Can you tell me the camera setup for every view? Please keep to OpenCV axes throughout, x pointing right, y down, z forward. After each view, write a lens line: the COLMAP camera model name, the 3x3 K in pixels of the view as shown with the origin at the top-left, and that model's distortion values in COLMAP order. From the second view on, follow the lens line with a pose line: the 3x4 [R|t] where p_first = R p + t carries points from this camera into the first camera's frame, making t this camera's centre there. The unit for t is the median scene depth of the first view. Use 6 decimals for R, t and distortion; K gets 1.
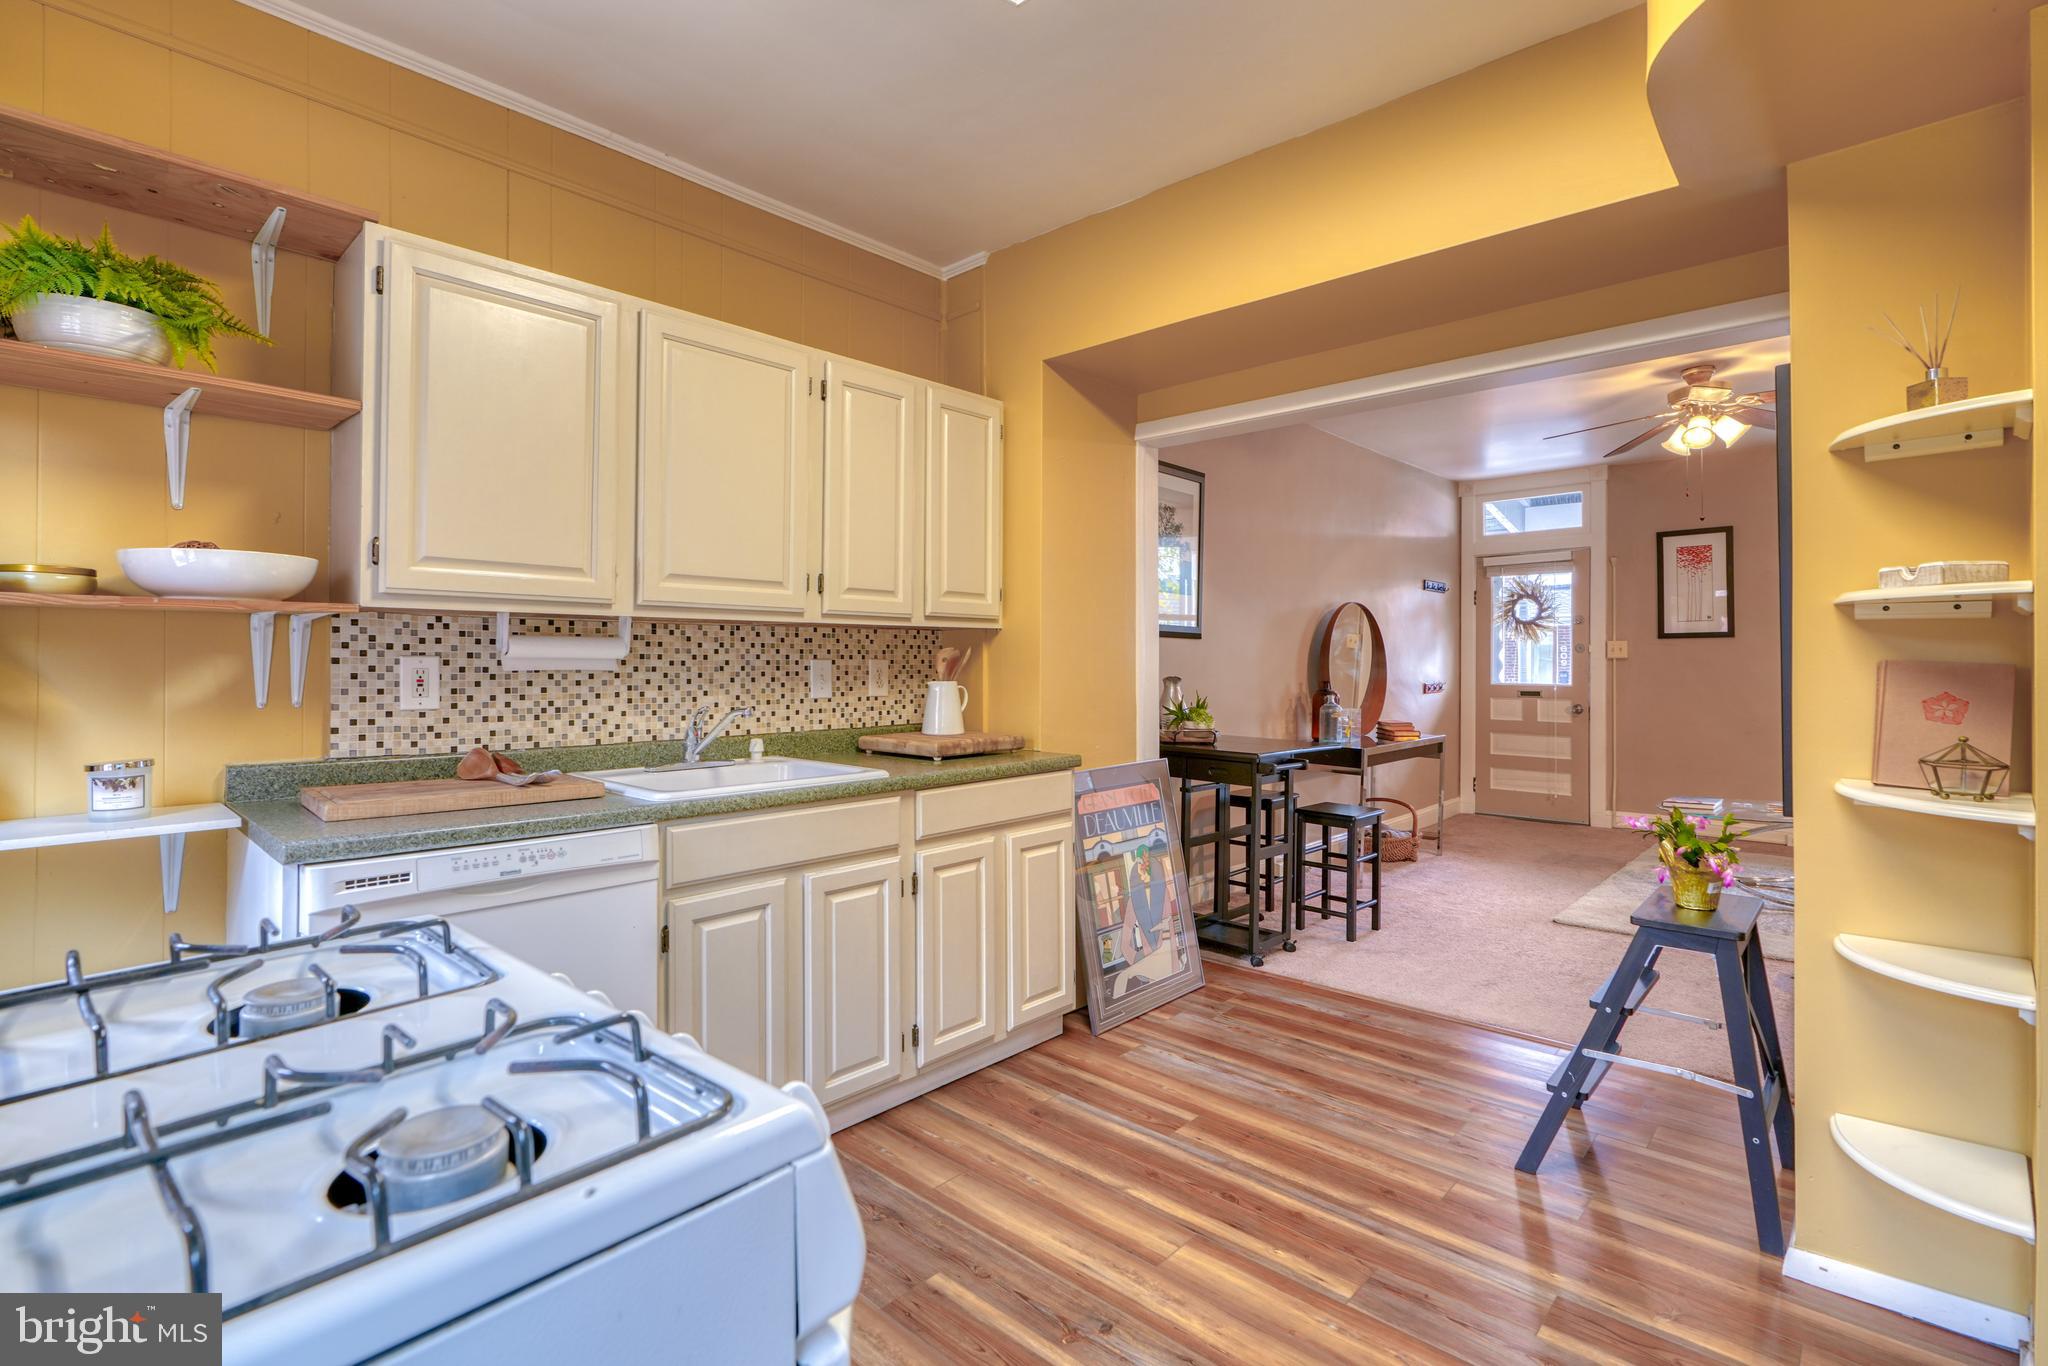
lens RADIAL K [[930.5, 0, 1002.6], [0, 930.5, 662.4], [0, 0, 1]] dist [-0.009138, 0.002263]
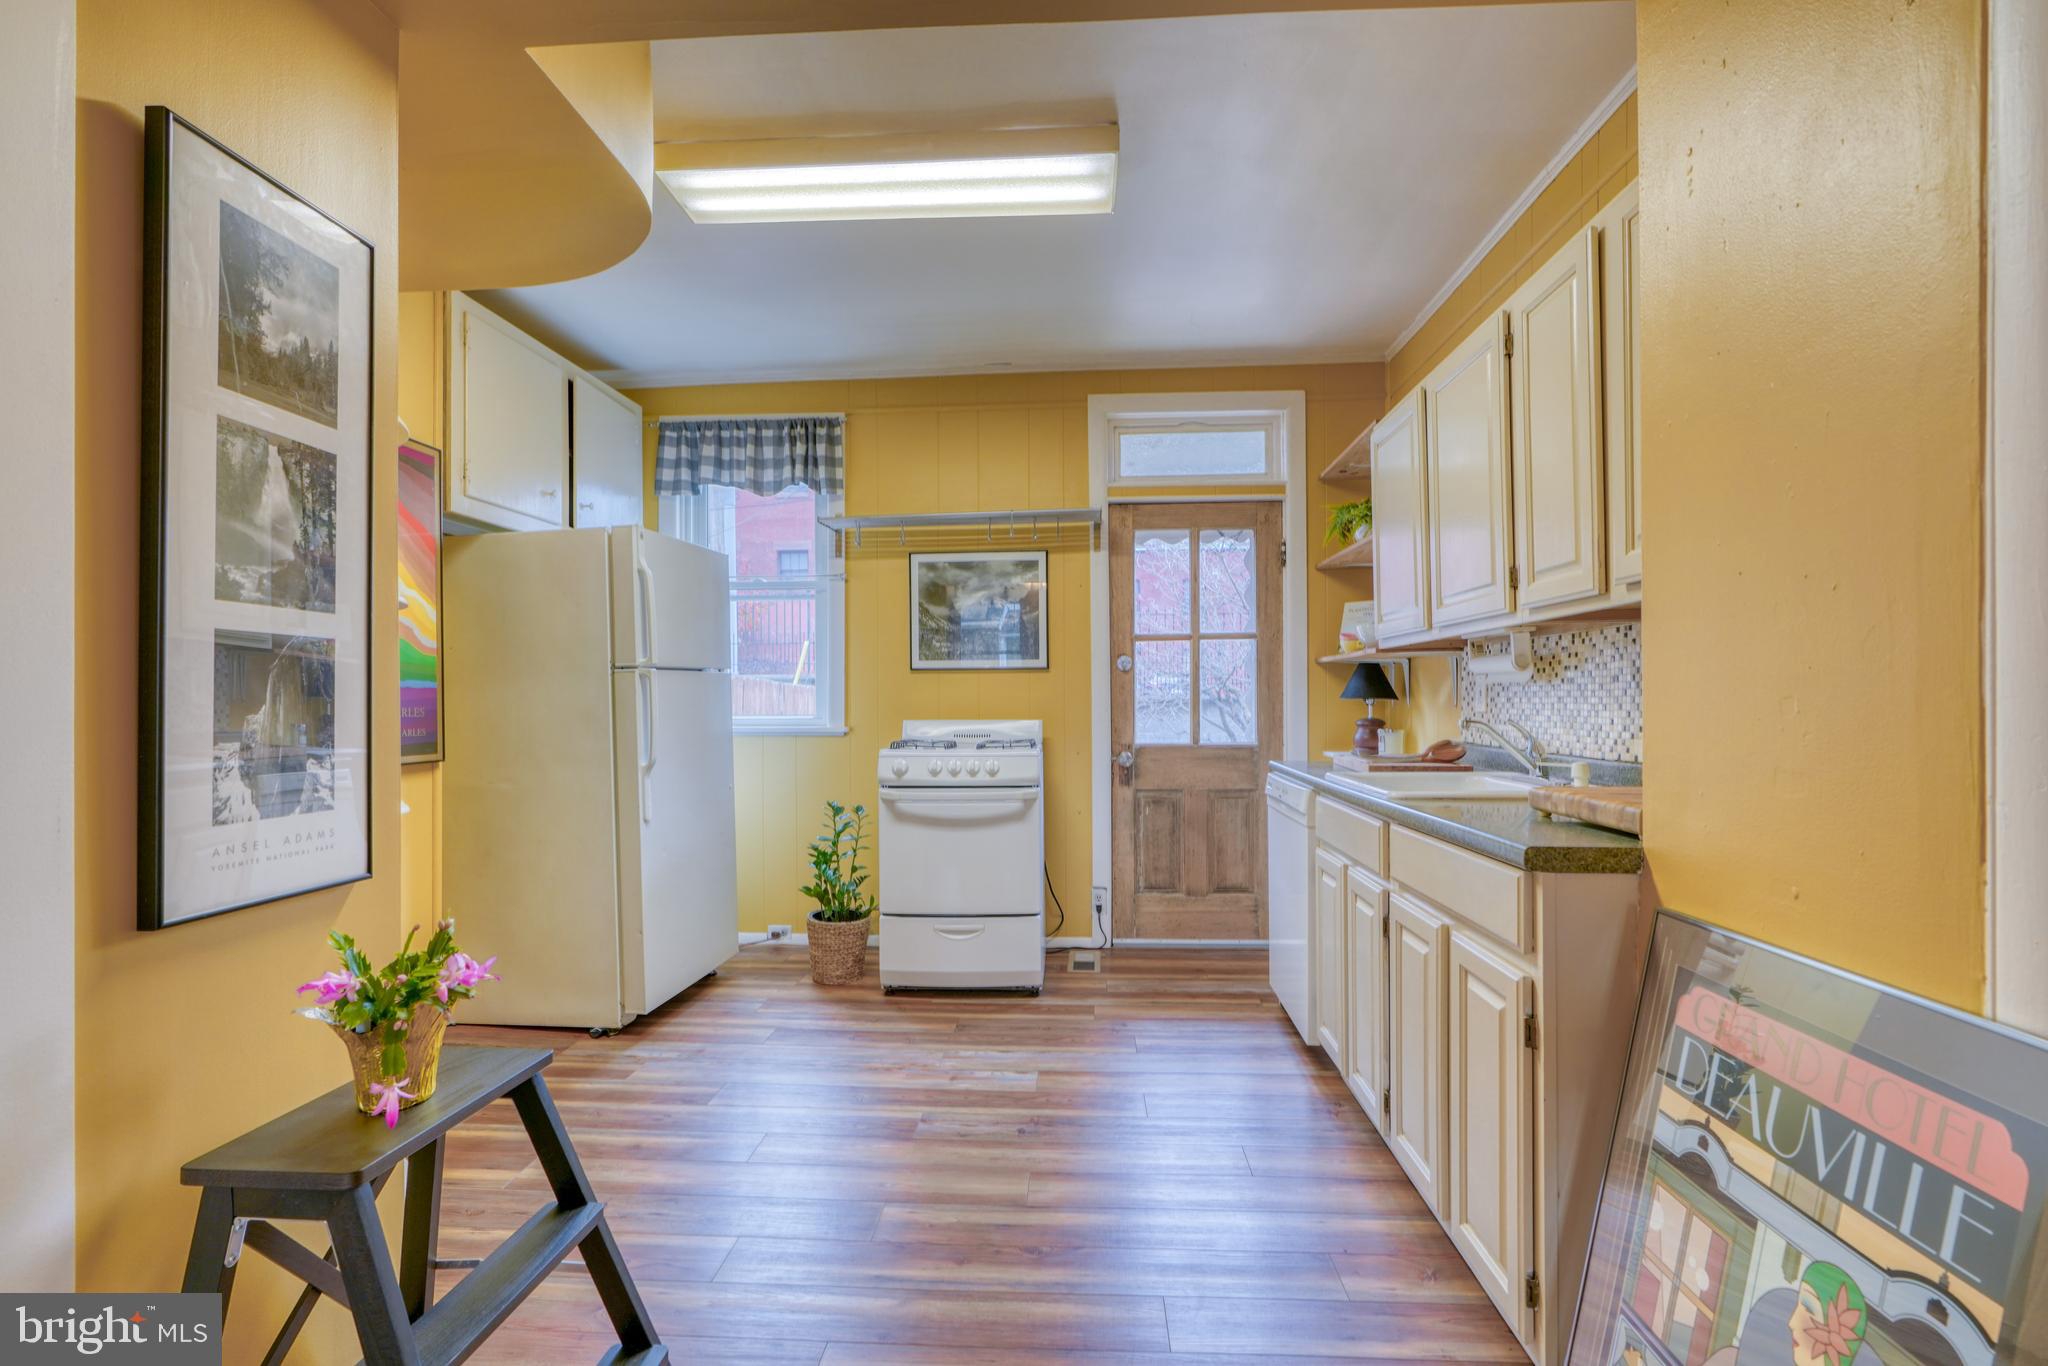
lens RADIAL K [[930.5, 0, 1017.1], [0, 930.5, 693.4], [0, 0, 1]] dist [-0.009138, 0.002263]
pose [[-0.766870, 0.000905, -0.641801, 0.601035], [0.009536, 0.999905, -0.009984, 0.021694], [0.641731, -0.013776, -0.766806, 1.205466]]
